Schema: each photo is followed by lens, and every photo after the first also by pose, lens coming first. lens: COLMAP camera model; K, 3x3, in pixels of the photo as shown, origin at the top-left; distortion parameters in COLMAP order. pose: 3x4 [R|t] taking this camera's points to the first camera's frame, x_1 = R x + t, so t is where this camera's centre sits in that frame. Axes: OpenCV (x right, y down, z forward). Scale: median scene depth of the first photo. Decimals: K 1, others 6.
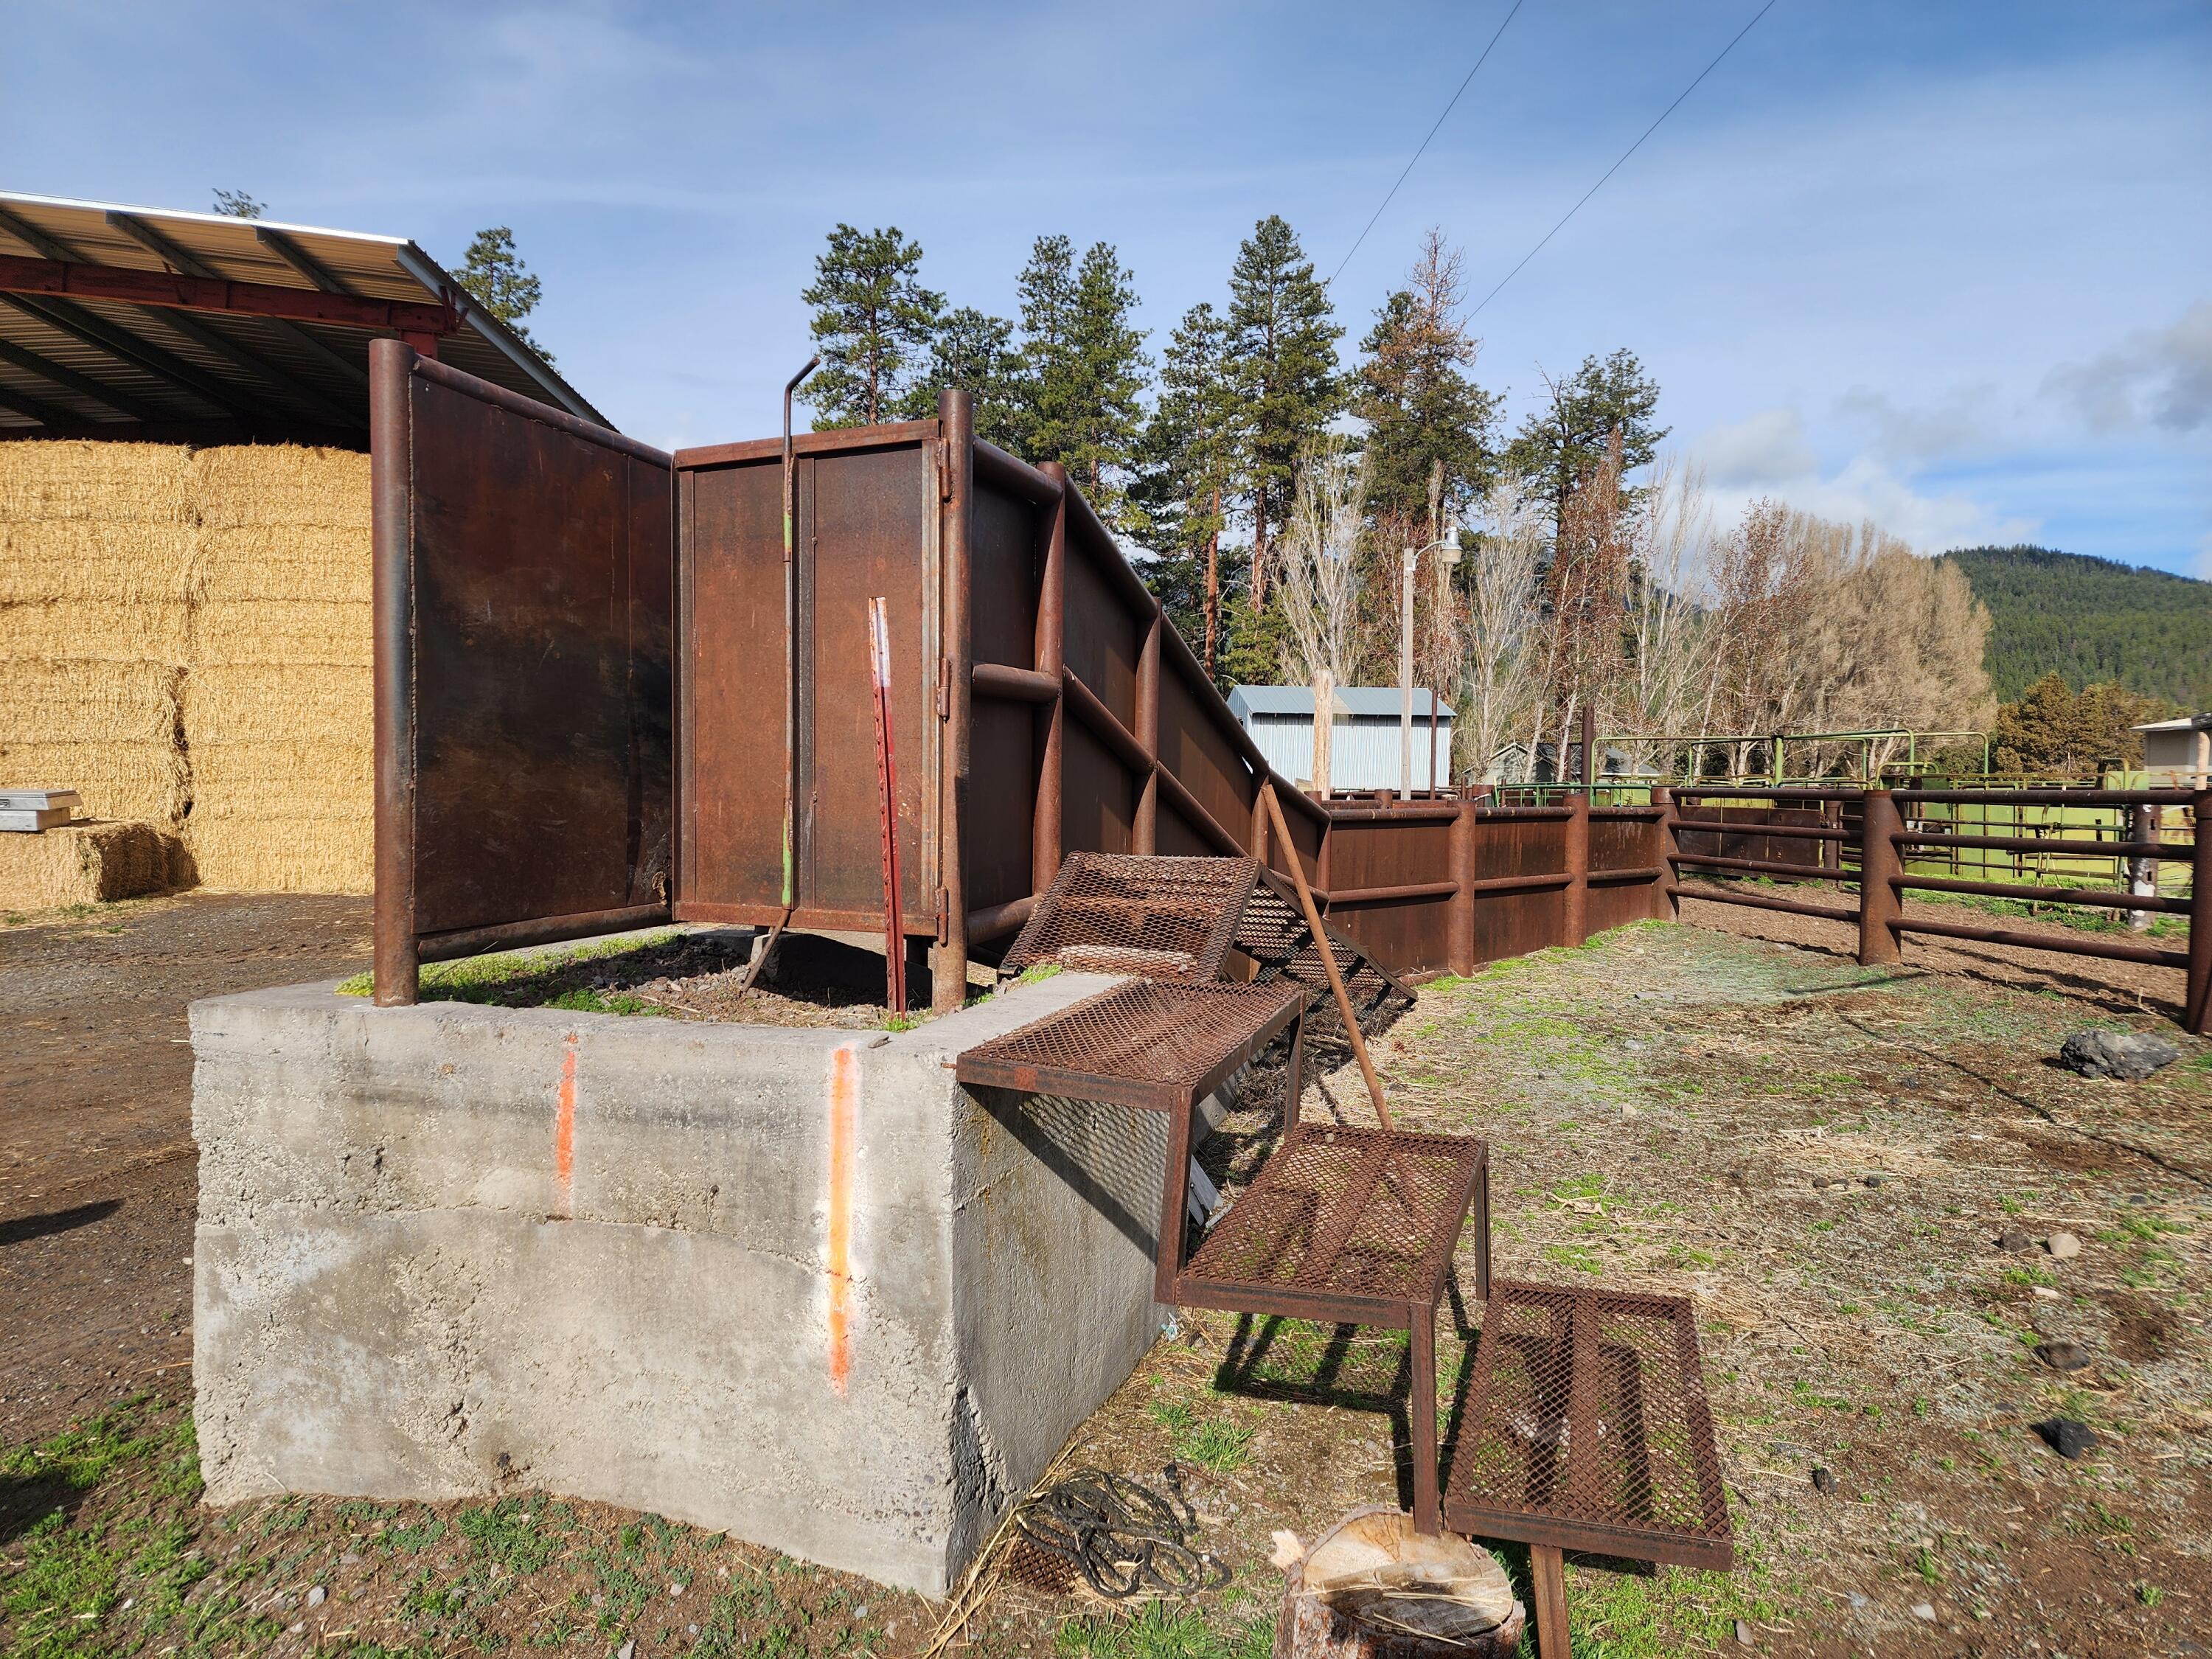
lens RADIAL K [[1478.1, 0, 1113.2], [0, 1478.1, 838.9], [0, 0, 1]] dist [0.104885, -0.115713]
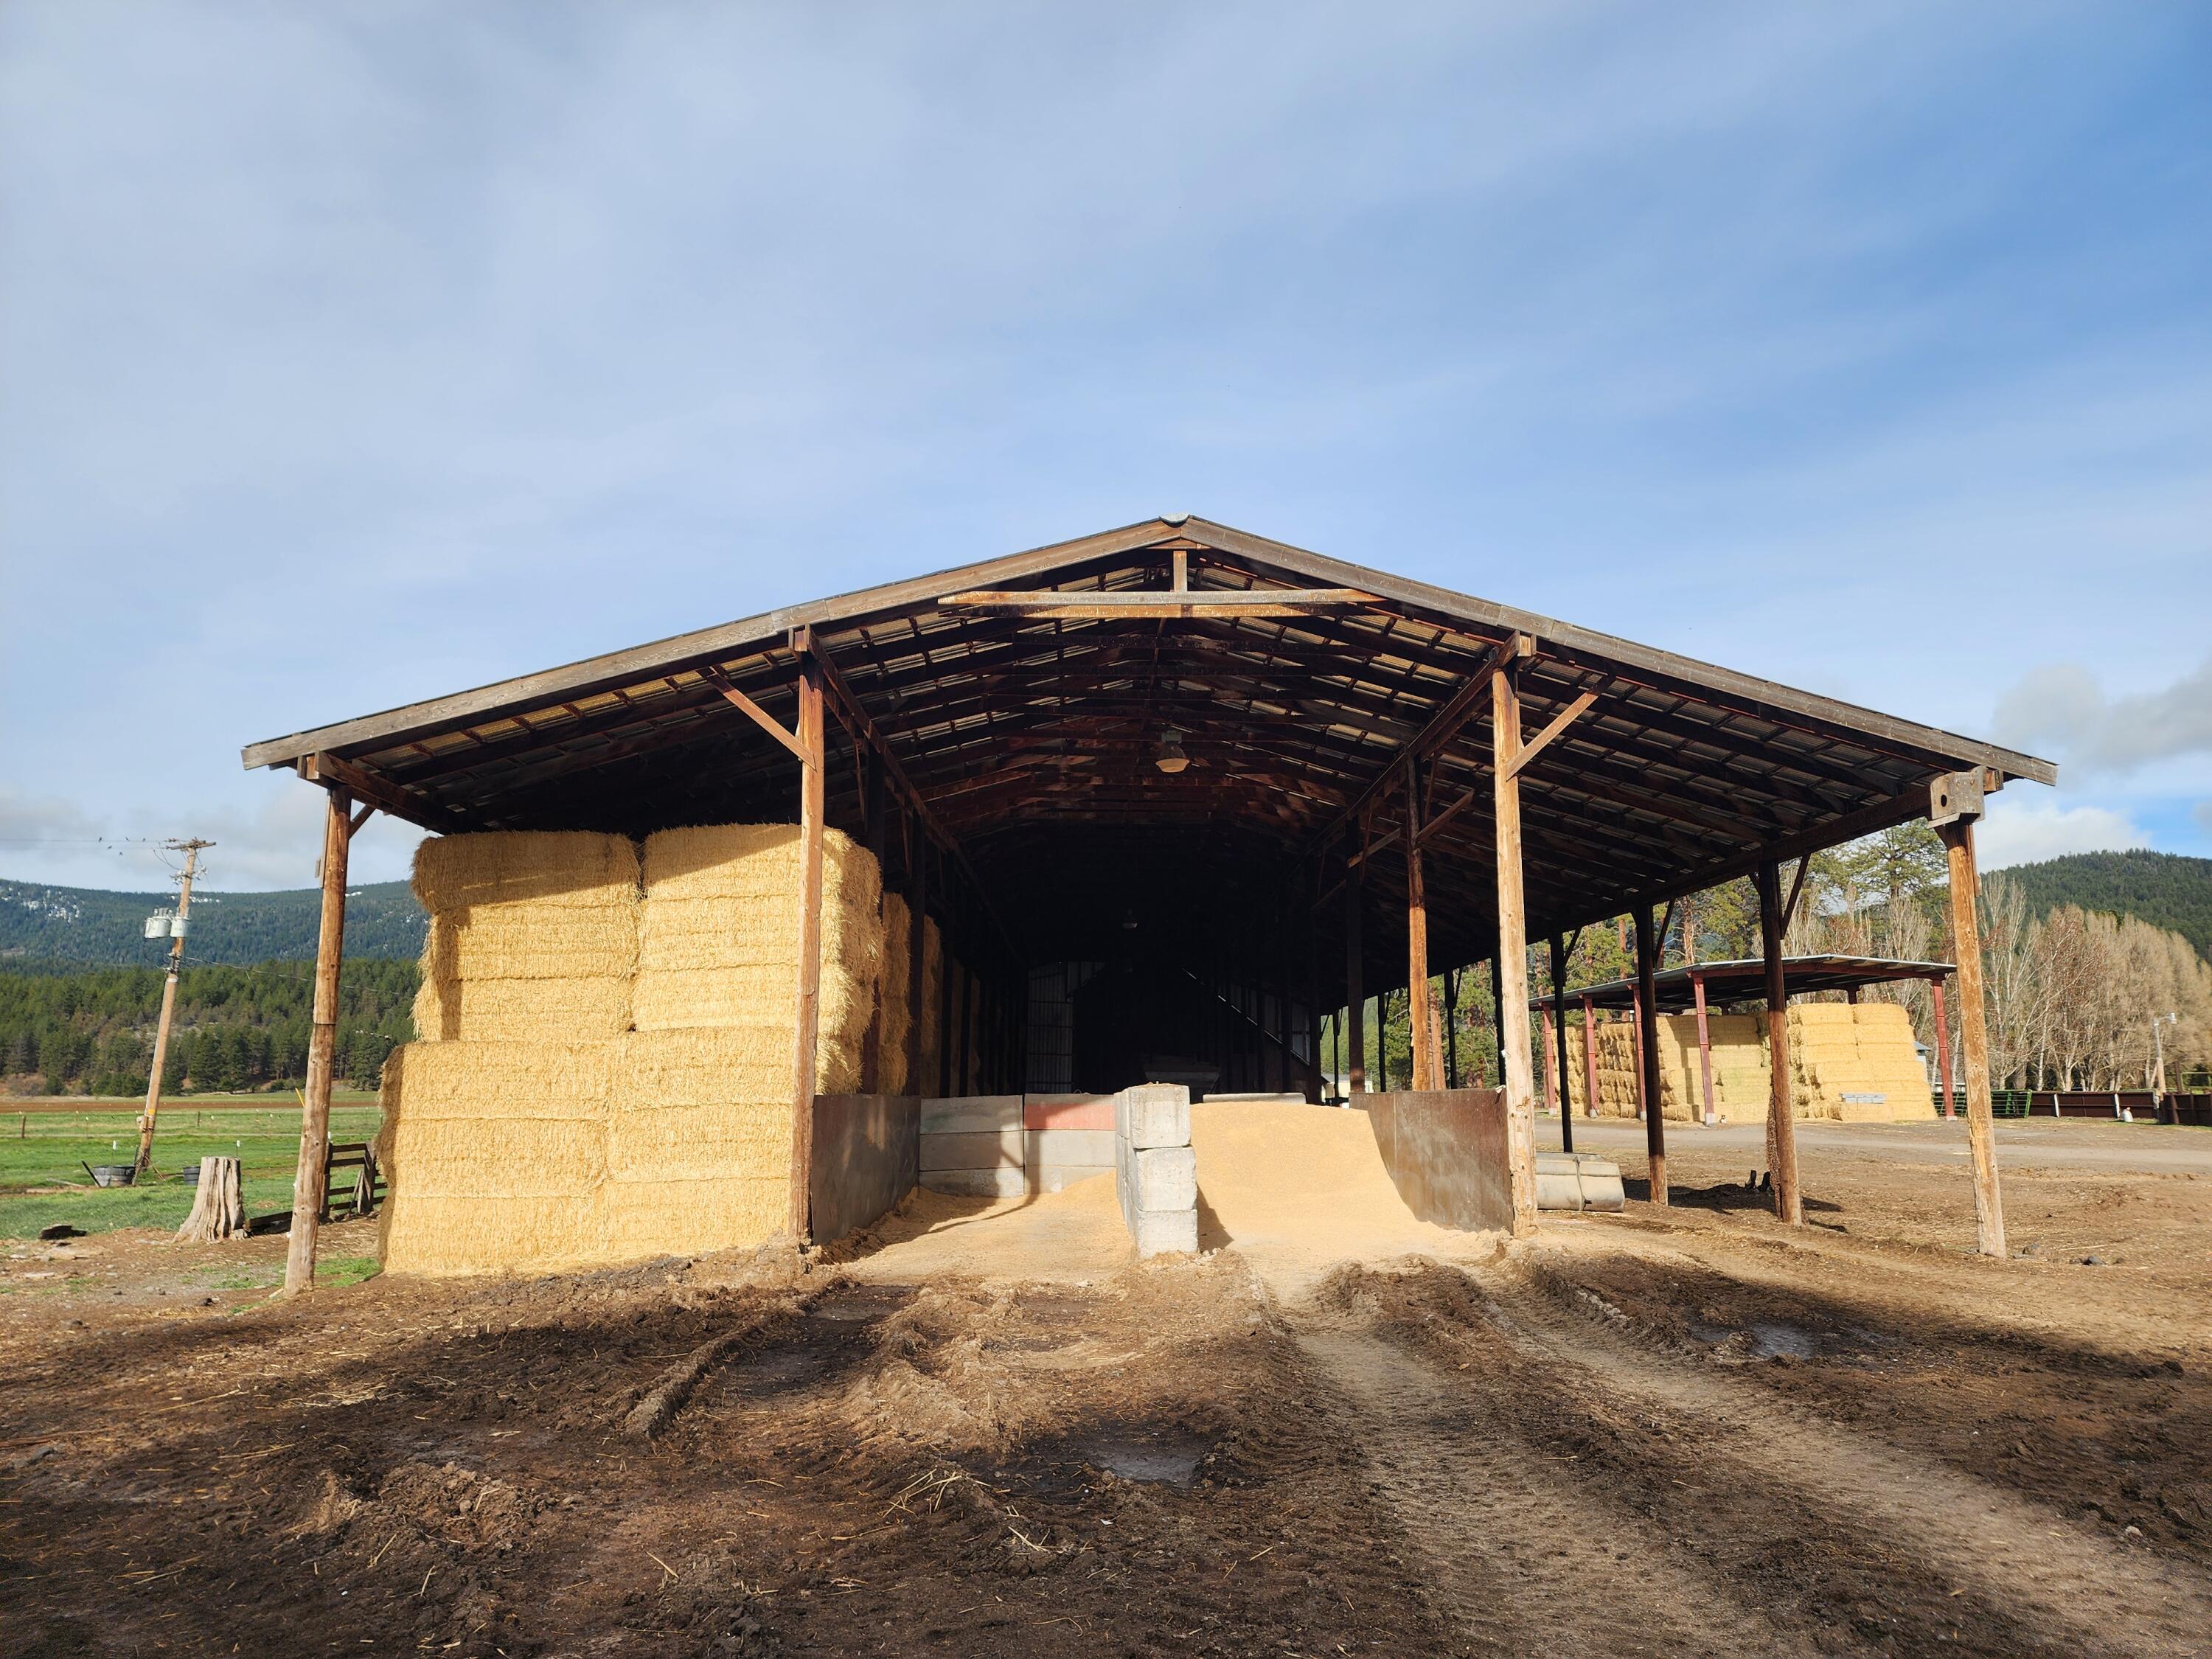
lens RADIAL K [[1478.1, 0, 1113.2], [0, 1478.1, 838.9], [0, 0, 1]] dist [0.104885, -0.115713]
pose [[0.998129, -0.023823, -0.056320, -0.403551], [0.011686, 0.978329, -0.206725, 0.017259], [0.060024, 0.205680, 0.976777, -0.527638]]
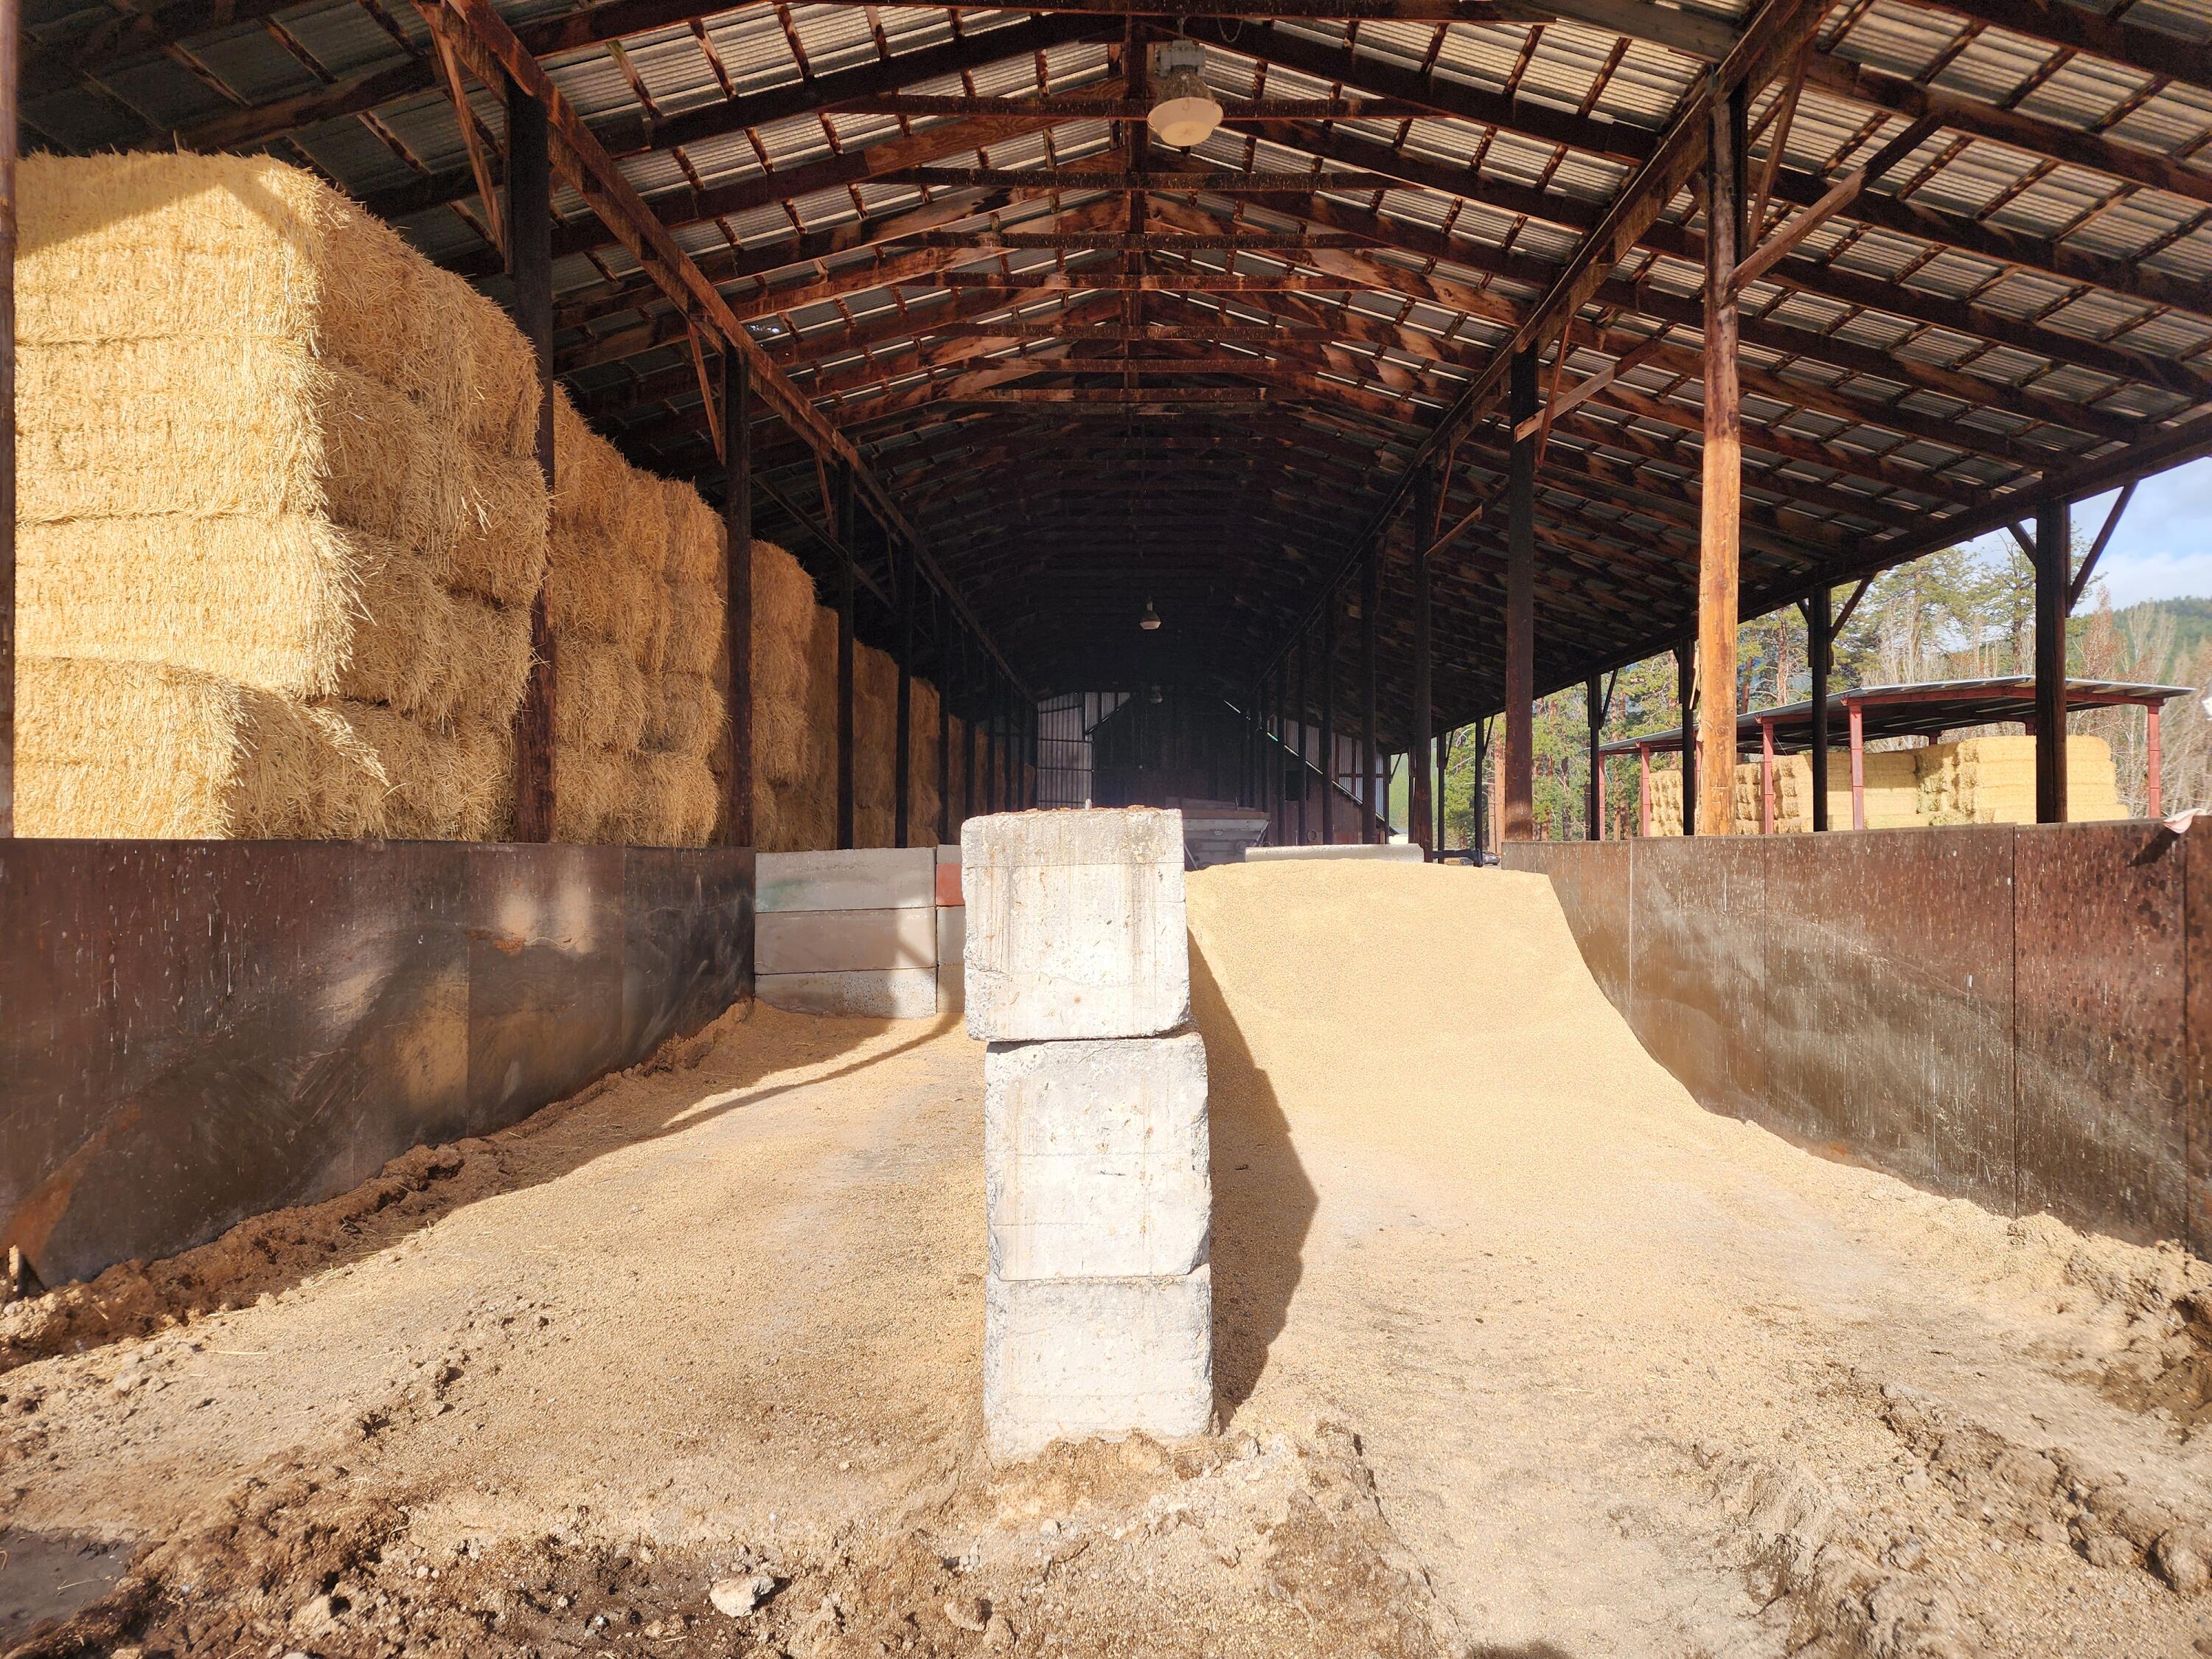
lens RADIAL K [[1478.1, 0, 1113.2], [0, 1478.1, 838.9], [0, 0, 1]] dist [0.104885, -0.115713]
pose [[0.995865, -0.013455, -0.089844, -0.403345], [0.009426, 0.998937, -0.045120, 0.013332], [0.090355, 0.044086, 0.994933, -0.413877]]
